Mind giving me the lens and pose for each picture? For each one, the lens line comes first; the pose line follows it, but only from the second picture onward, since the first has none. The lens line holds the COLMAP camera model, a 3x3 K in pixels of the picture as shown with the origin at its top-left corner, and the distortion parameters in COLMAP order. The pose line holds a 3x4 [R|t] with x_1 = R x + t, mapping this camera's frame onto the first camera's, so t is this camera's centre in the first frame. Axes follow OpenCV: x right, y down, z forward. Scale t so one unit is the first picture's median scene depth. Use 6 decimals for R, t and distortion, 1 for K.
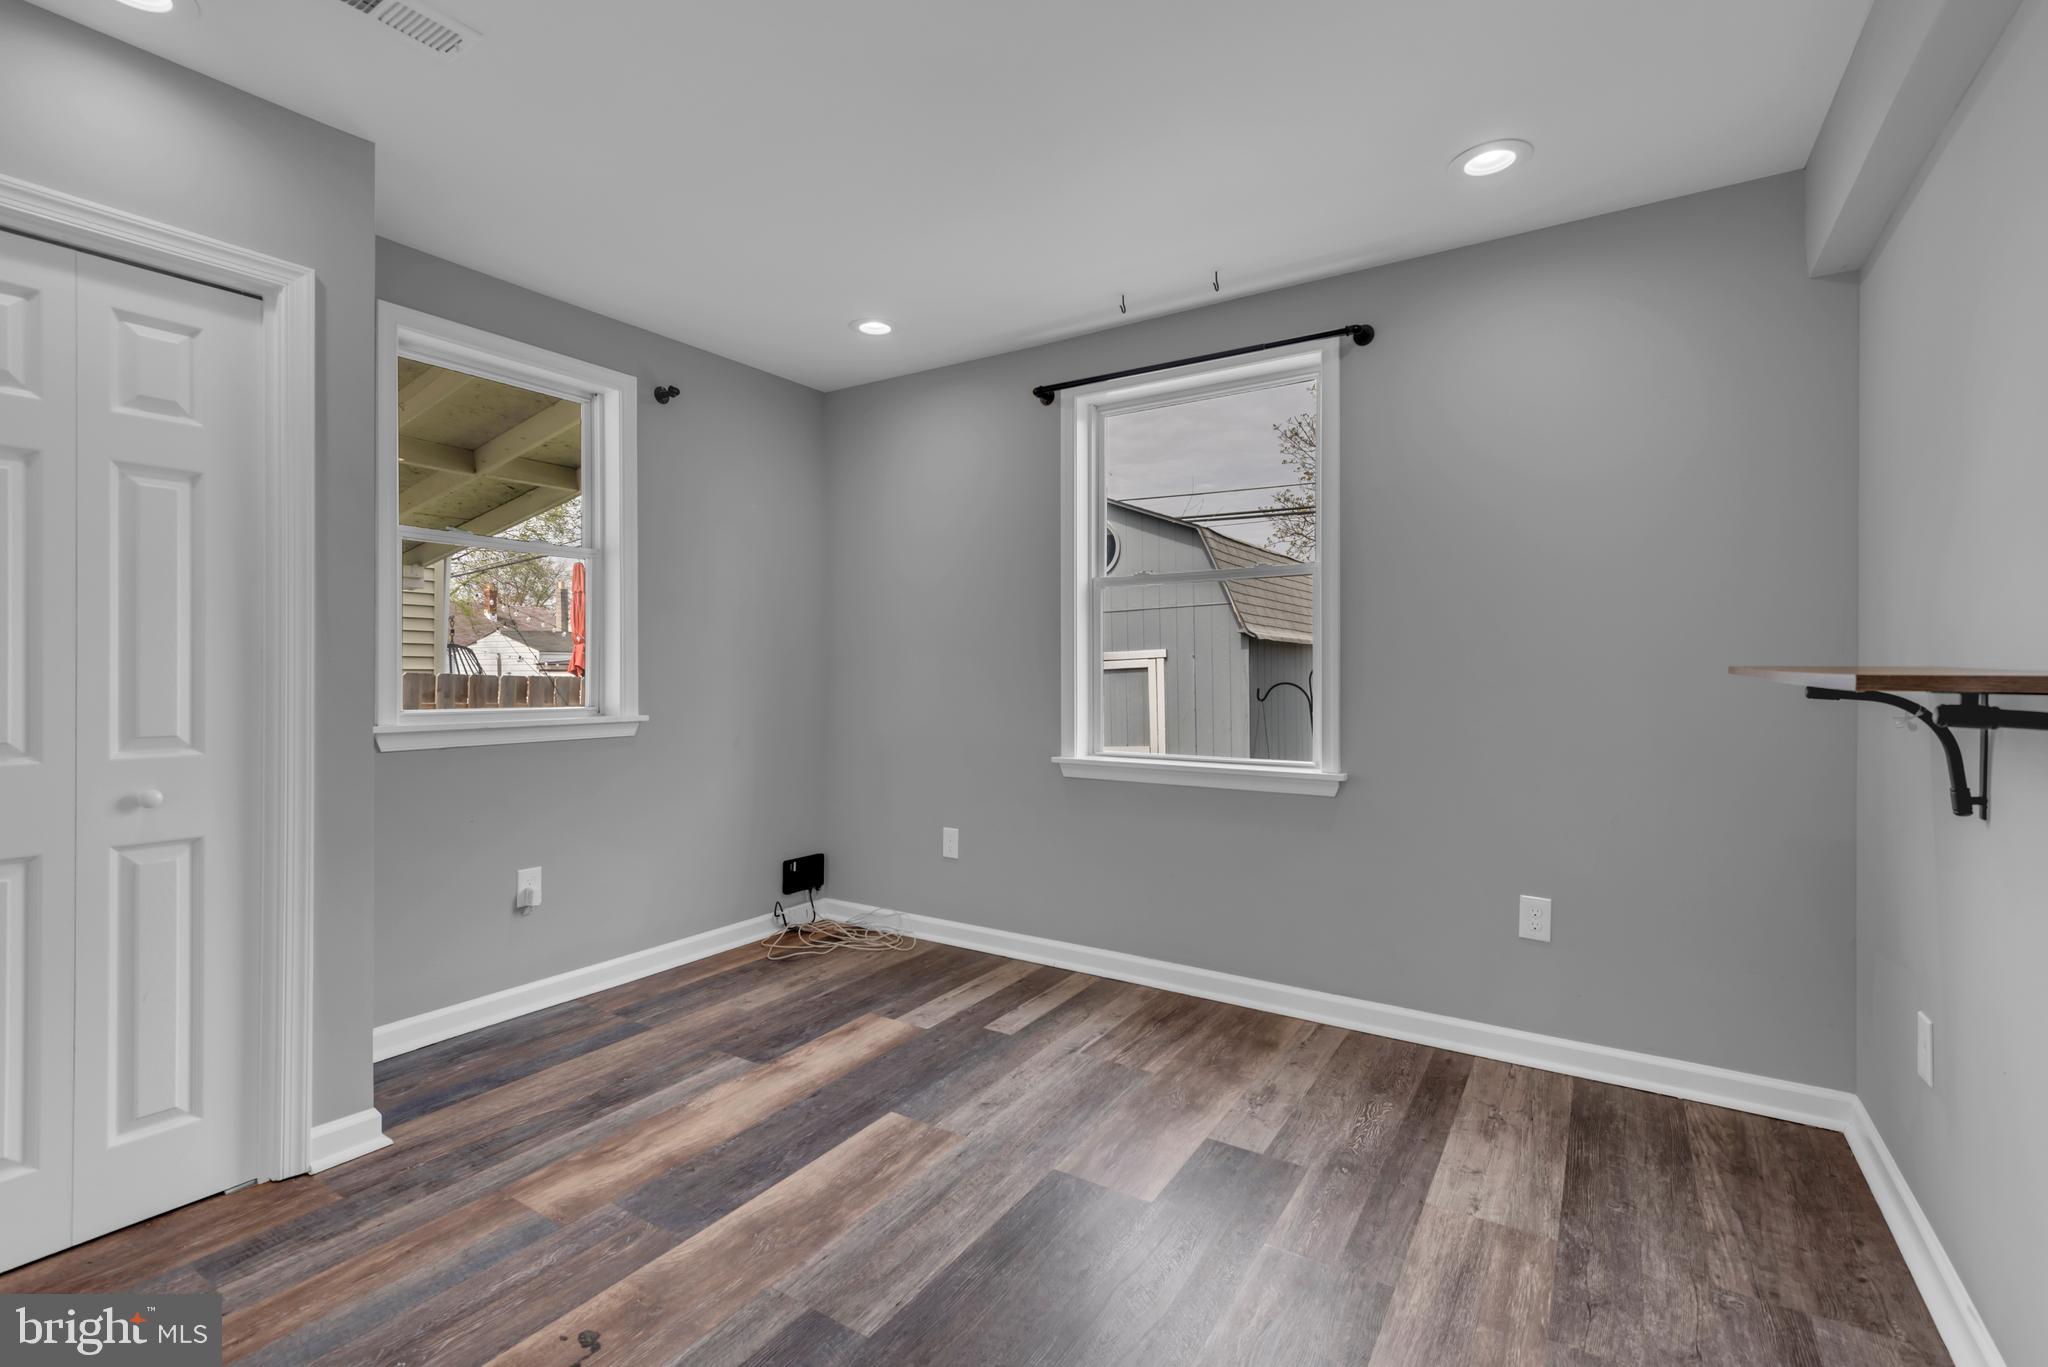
lens RADIAL K [[919.5, 0, 1002.2], [0, 919.5, 691.6], [0, 0, 1]] dist [0.026416, -0.010271]
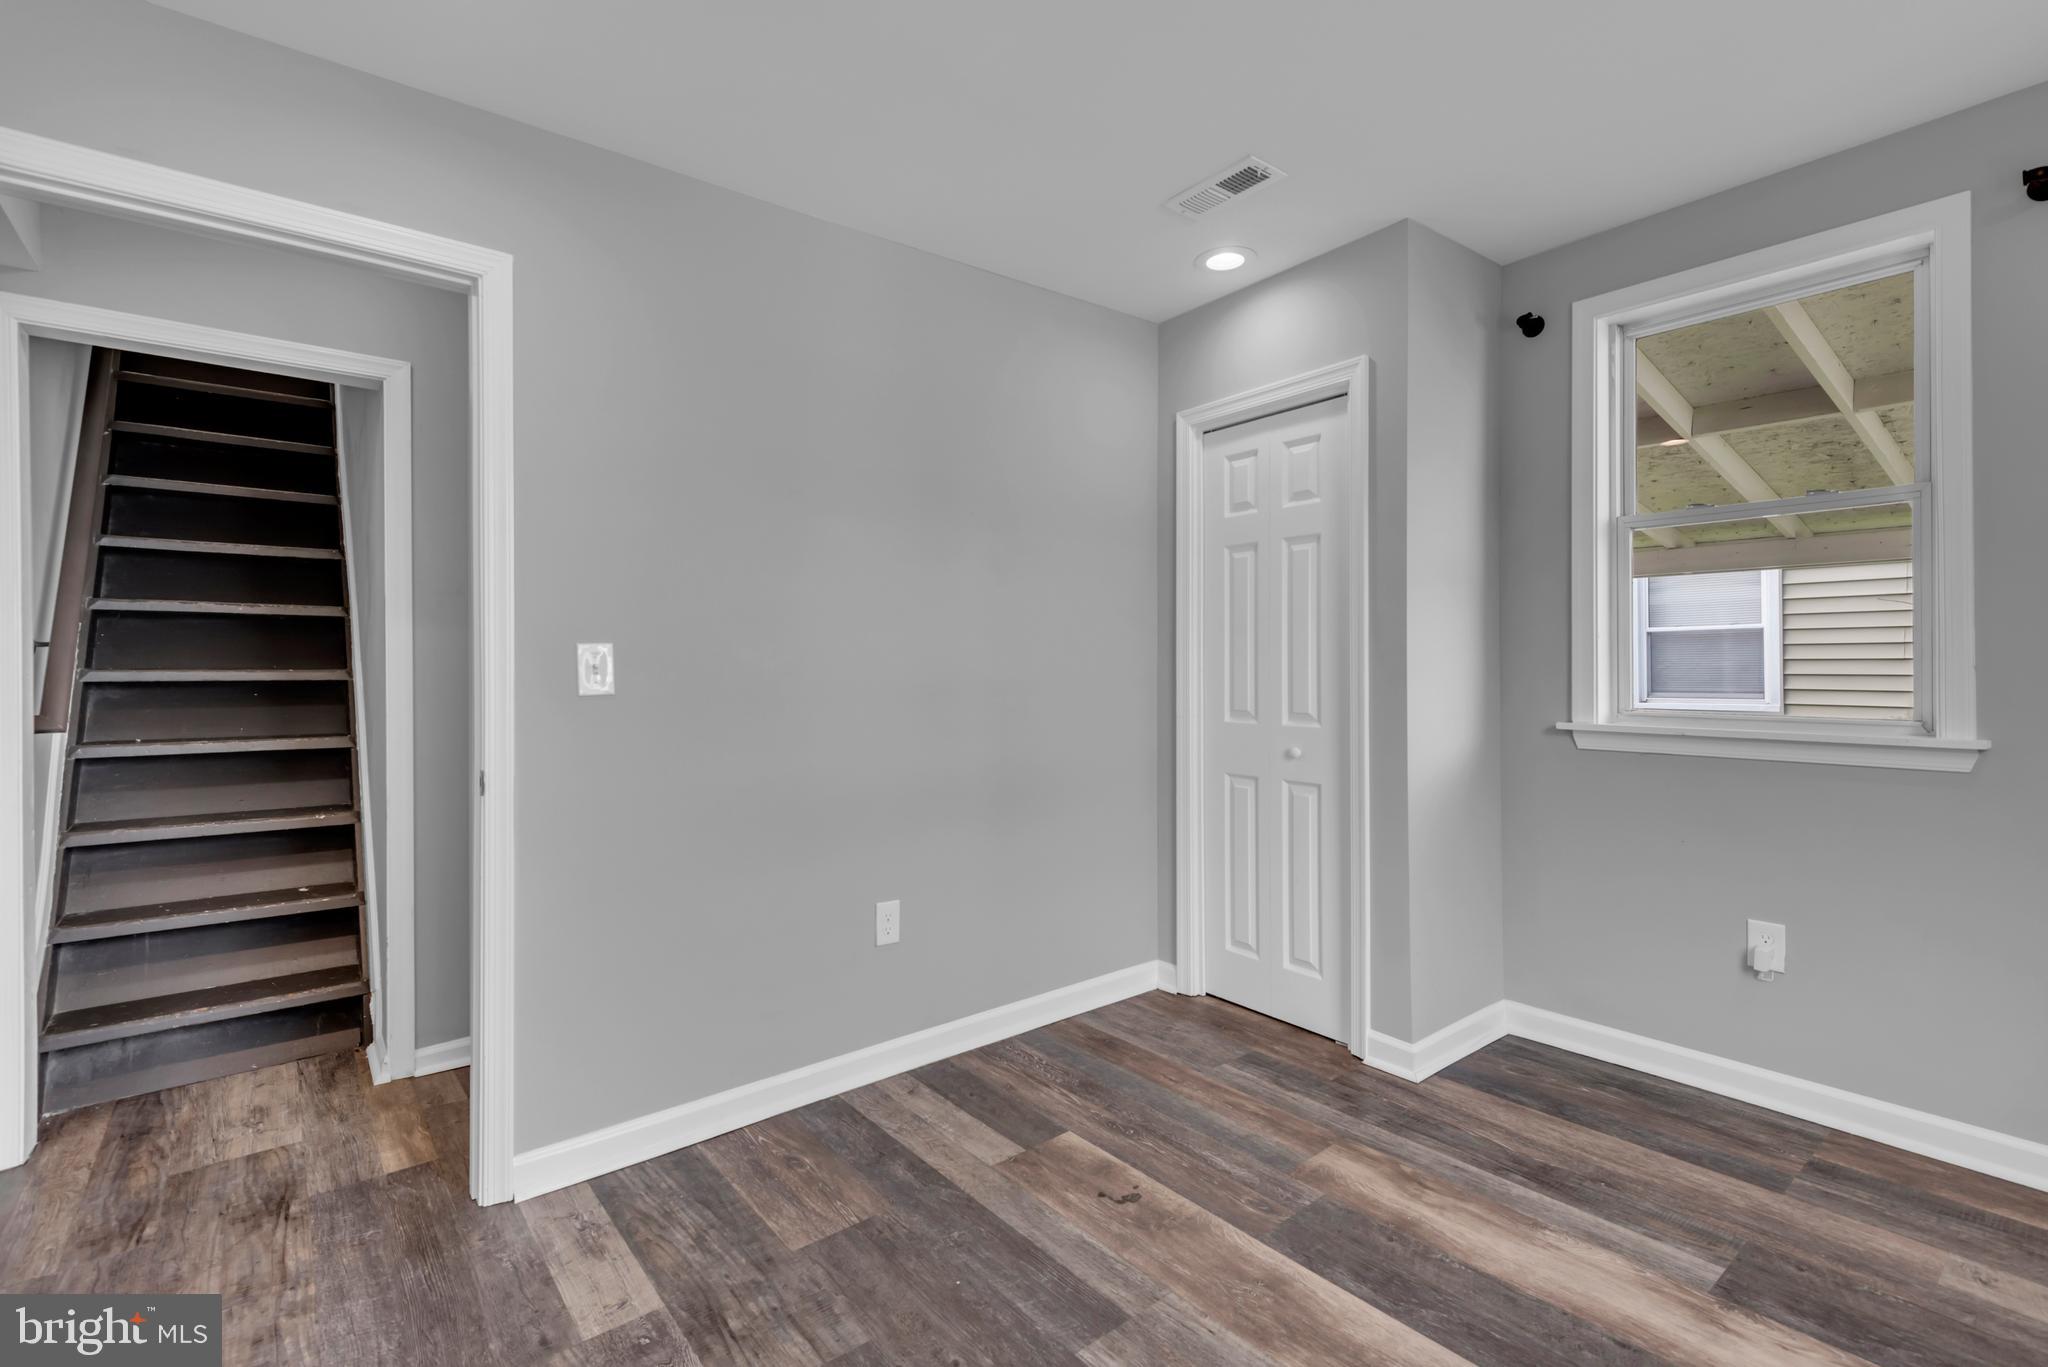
lens RADIAL K [[919.5, 0, 1034.8], [0, 919.5, 680.5], [0, 0, 1]] dist [0.026416, -0.010271]
pose [[-0.287861, 0.014607, -0.957561, 0.551263], [-0.015066, 0.999691, 0.019779, -0.023665], [0.957554, 0.020121, -0.287552, 0.848861]]
